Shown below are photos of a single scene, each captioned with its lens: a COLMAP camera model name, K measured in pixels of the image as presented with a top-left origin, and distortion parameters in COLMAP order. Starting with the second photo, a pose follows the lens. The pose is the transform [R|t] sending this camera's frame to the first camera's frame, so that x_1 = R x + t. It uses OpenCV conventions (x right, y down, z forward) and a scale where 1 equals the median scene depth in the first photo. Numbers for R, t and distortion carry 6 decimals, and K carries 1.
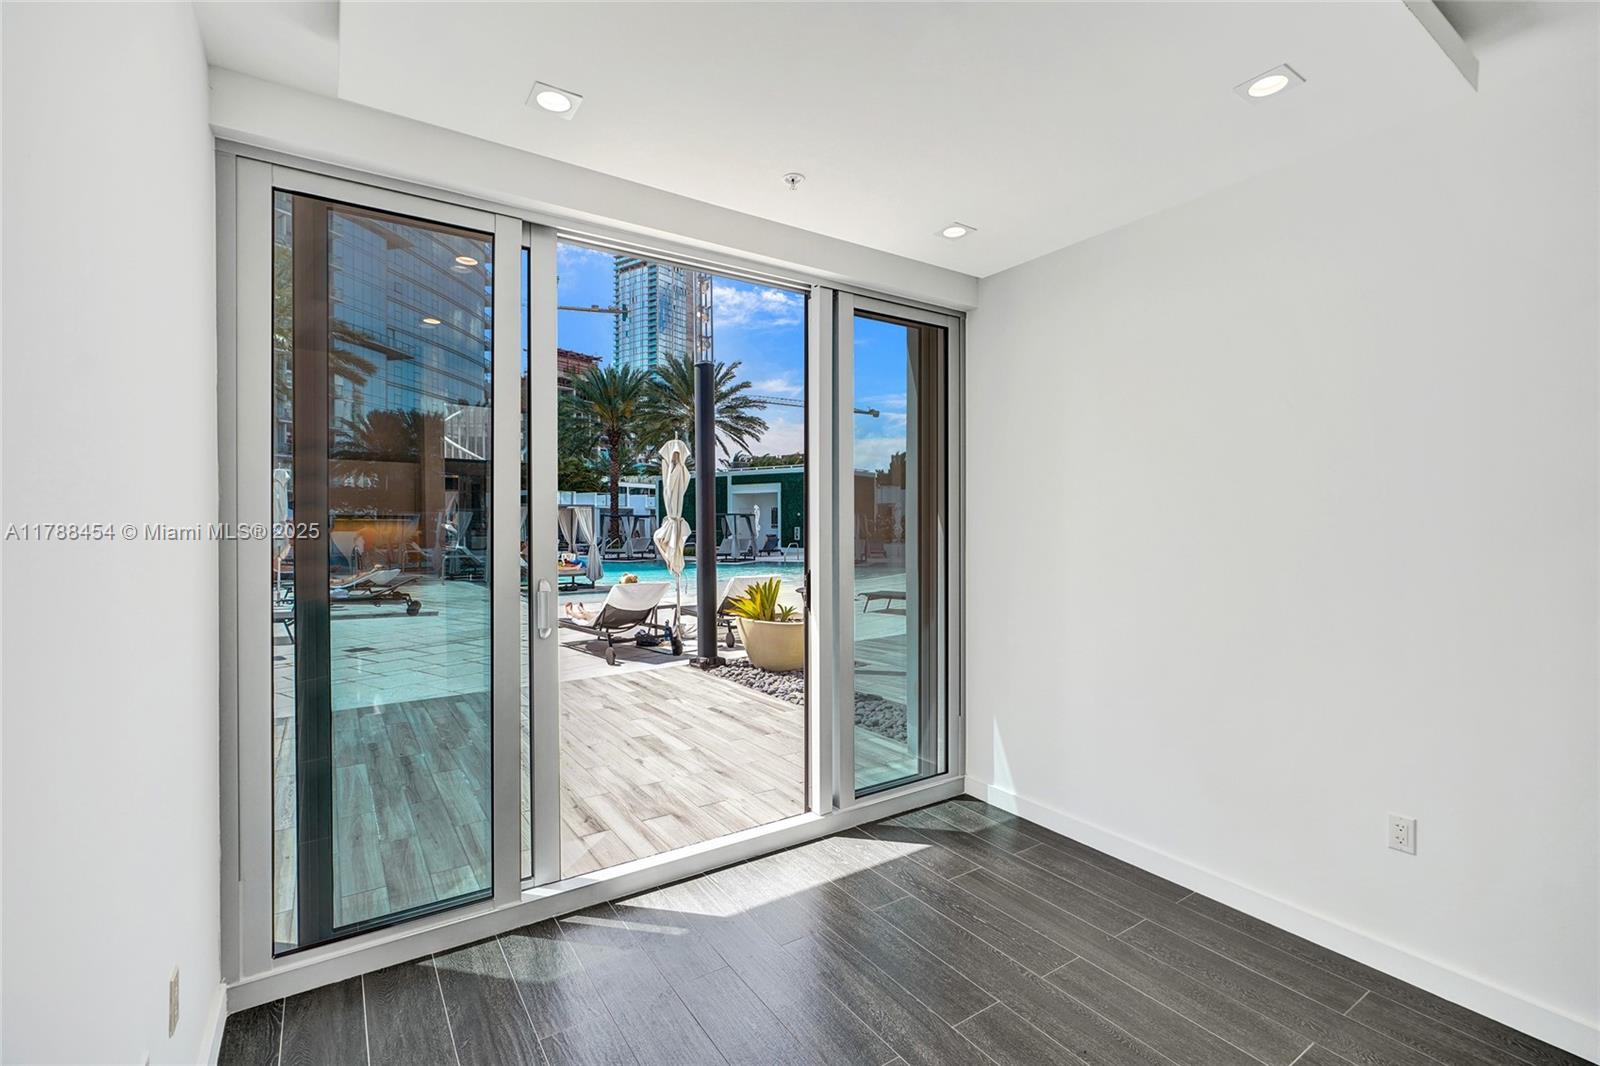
lens RADIAL K [[733.3, 0, 801.2], [0, 733.3, 519.7], [0, 0, 1]] dist [-0.011902, 0.008105]
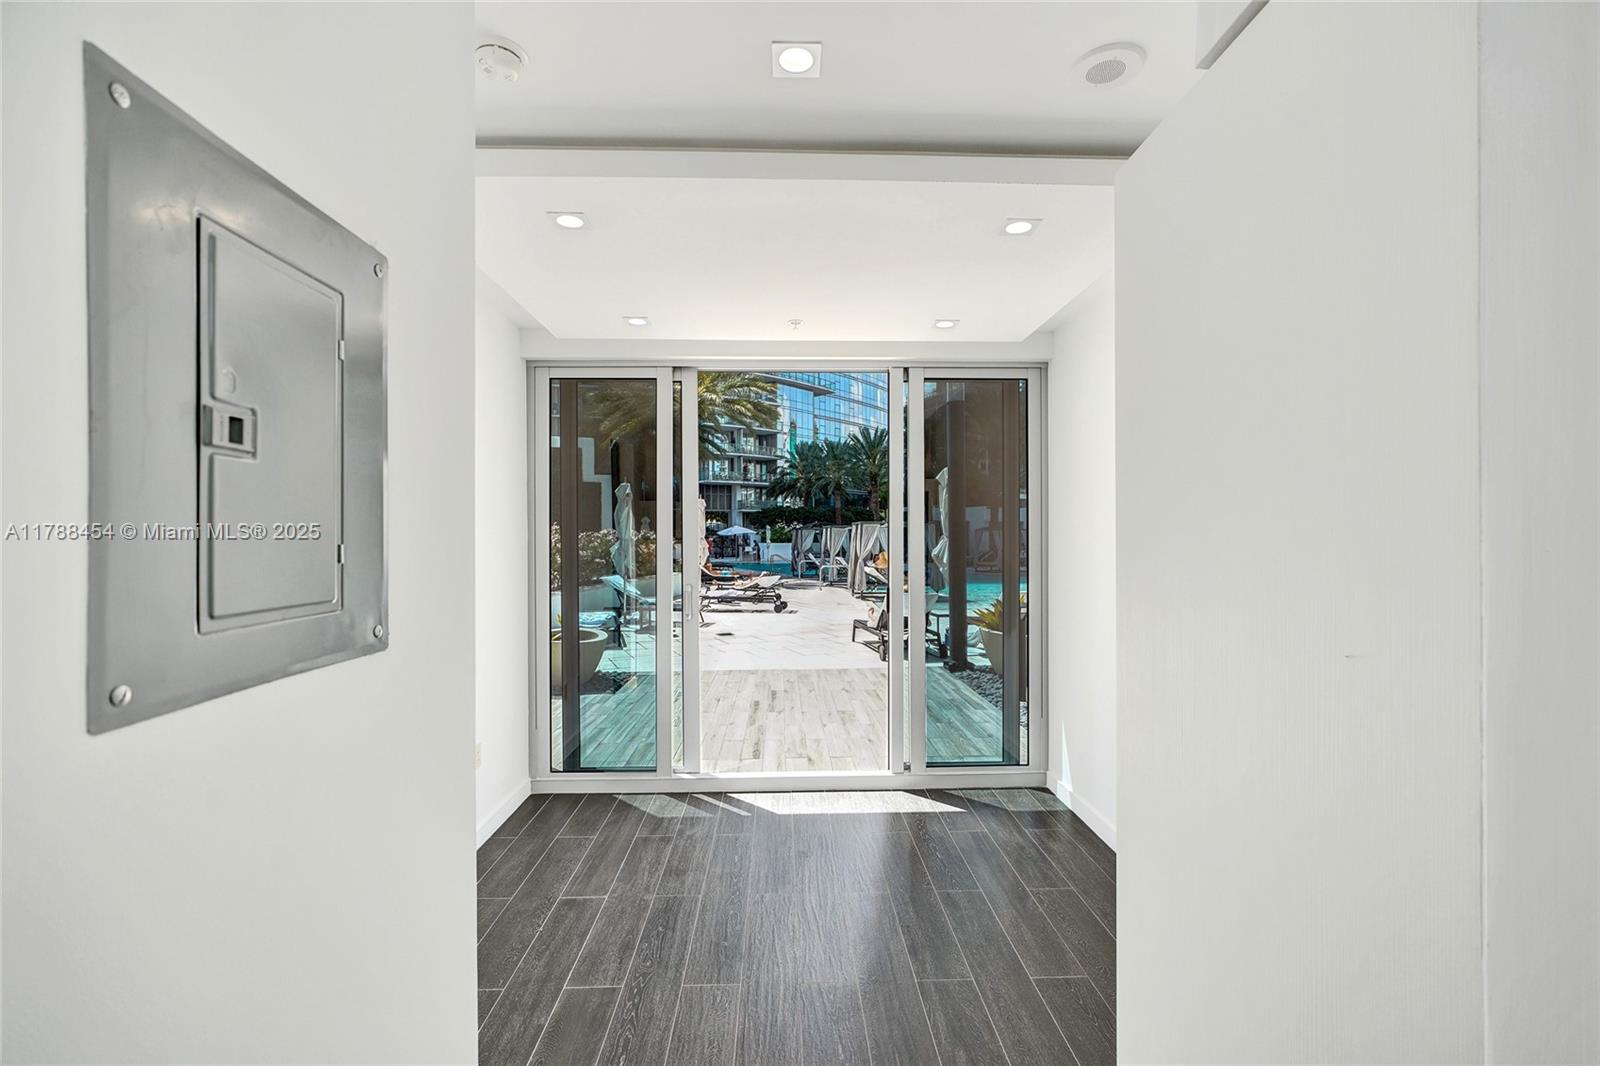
lens RADIAL K [[733.3, 0, 778.0], [0, 733.3, 533.4], [0, 0, 1]] dist [-0.011902, 0.008105]
pose [[0.834047, -0.005031, -0.551671, 0.548465], [0.006796, 0.999976, 0.001155, -0.025408], [0.551652, -0.004712, 0.834061, -0.188959]]
